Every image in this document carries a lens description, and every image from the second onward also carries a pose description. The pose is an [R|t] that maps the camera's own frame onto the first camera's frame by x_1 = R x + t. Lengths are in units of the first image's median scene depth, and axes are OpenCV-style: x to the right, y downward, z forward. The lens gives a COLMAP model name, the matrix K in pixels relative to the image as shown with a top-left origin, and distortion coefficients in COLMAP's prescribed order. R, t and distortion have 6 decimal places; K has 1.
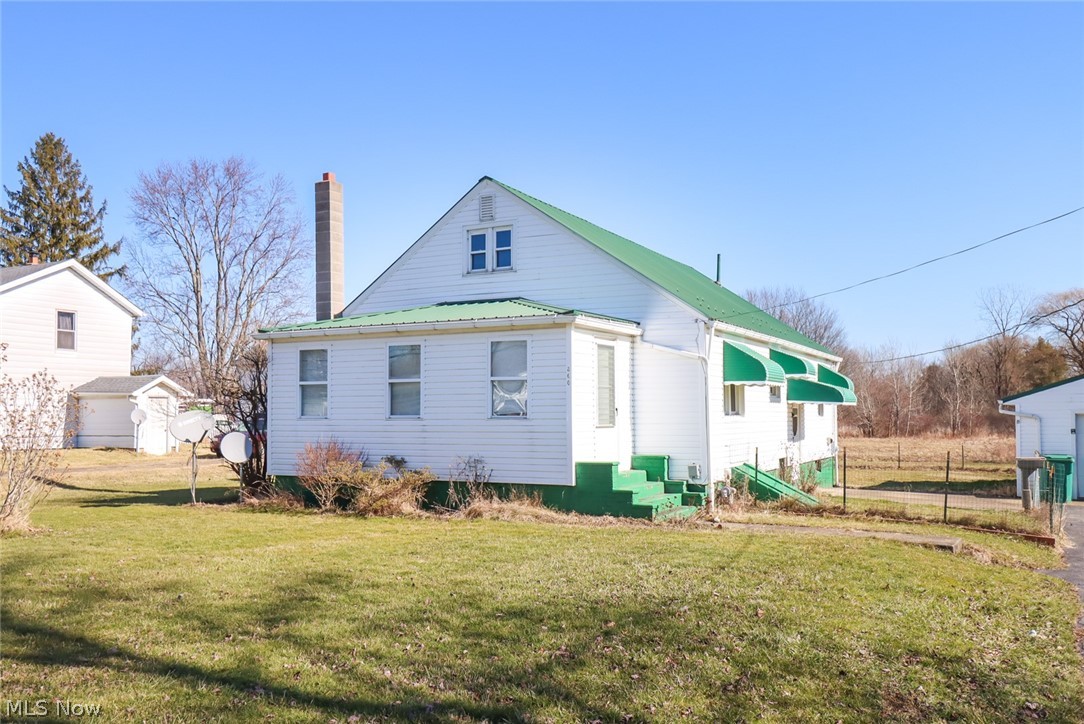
lens RADIAL K [[929.9, 0, 539.9], [0, 929.9, 397.0], [0, 0, 1]] dist [0.068960, -0.005102]
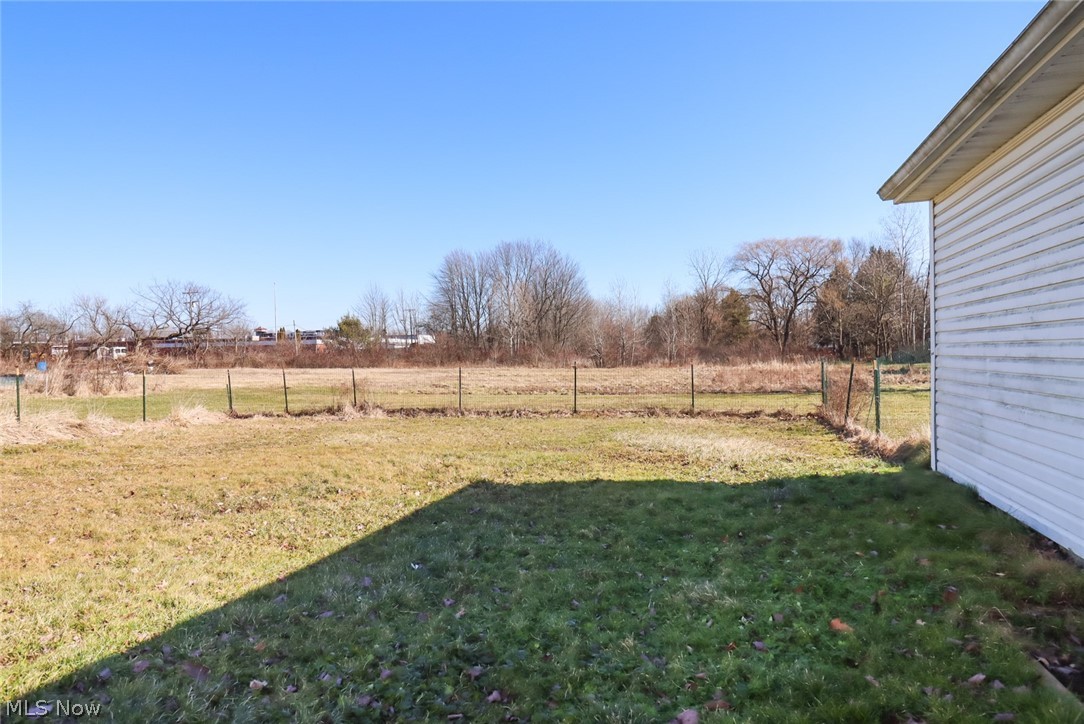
lens RADIAL K [[691.3, 0, 509.8], [0, 691.3, 360.9], [0, 0, 1]] dist [-0.001573, -0.000517]
pose [[0.982575, -0.012779, 0.185426, 0.673802], [0.008207, 0.999644, 0.025401, 0.092765], [-0.185684, -0.023437, 0.982330, 1.550755]]
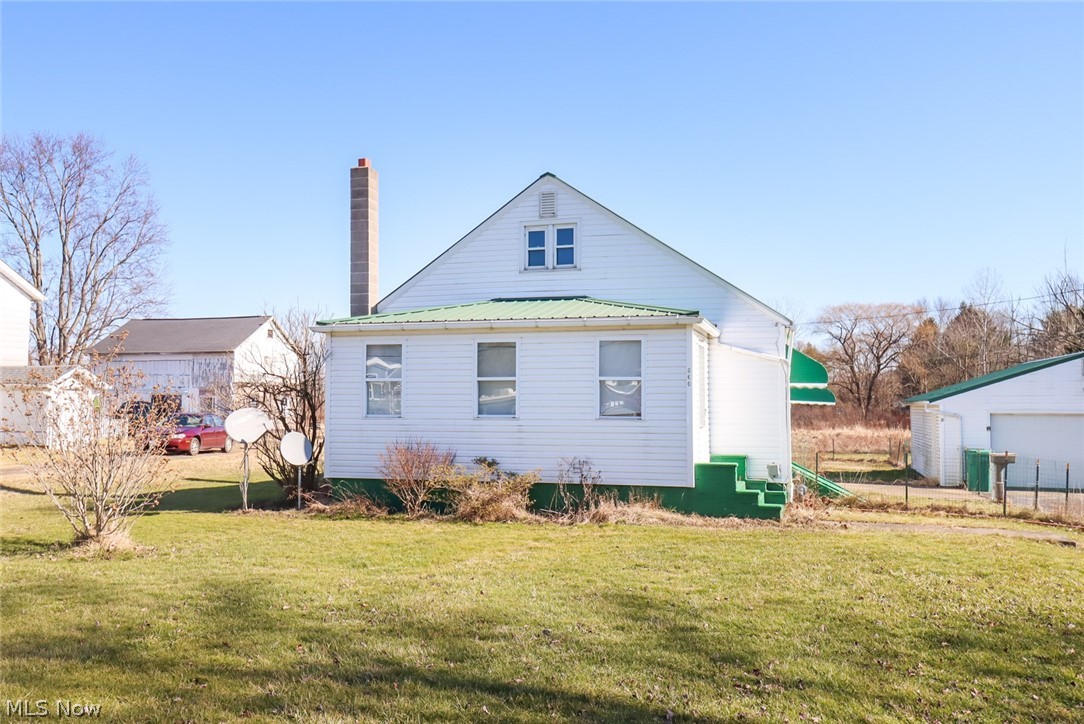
lens RADIAL K [[875.2, 0, 545.2], [0, 875.2, 382.0], [0, 0, 1]] dist [0.068393, 0.002062]
pose [[0.976229, 0.011850, 0.216417, -0.275841], [-0.009934, 0.999901, -0.009939, -0.005561], [-0.216513, 0.007553, 0.976250, 0.098902]]
